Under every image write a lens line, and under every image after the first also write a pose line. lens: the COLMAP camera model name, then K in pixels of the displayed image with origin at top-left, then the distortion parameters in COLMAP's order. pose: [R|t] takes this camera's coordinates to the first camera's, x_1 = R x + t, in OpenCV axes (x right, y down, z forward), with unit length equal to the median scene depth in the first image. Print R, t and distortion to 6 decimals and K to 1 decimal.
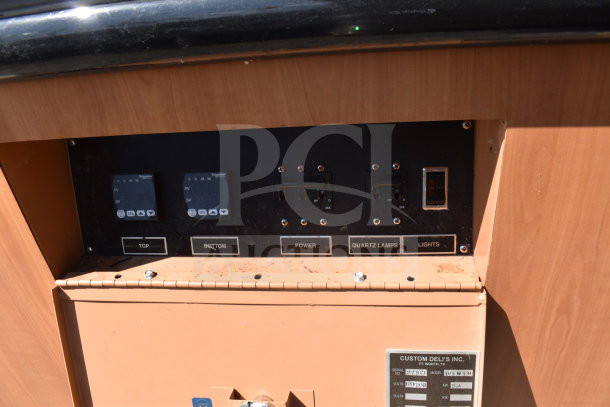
lens RADIAL K [[470.5, 0, 306.5], [0, 470.5, 196.5], [0, 0, 1]] dist [-0.101360, 0.018311]
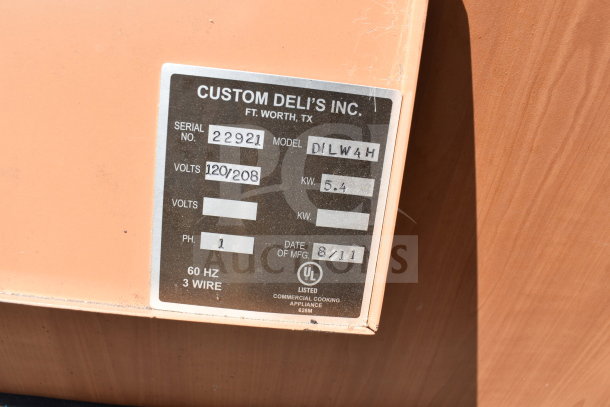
lens RADIAL K [[470.5, 0, 306.5], [0, 470.5, 196.5], [0, 0, 1]] dist [-0.101360, 0.018311]
pose [[0.964491, 0.113174, 0.238641, 0.208308], [-0.118605, 0.992905, 0.008474, 0.422045], [-0.235989, -0.036477, 0.971071, 0.613094]]
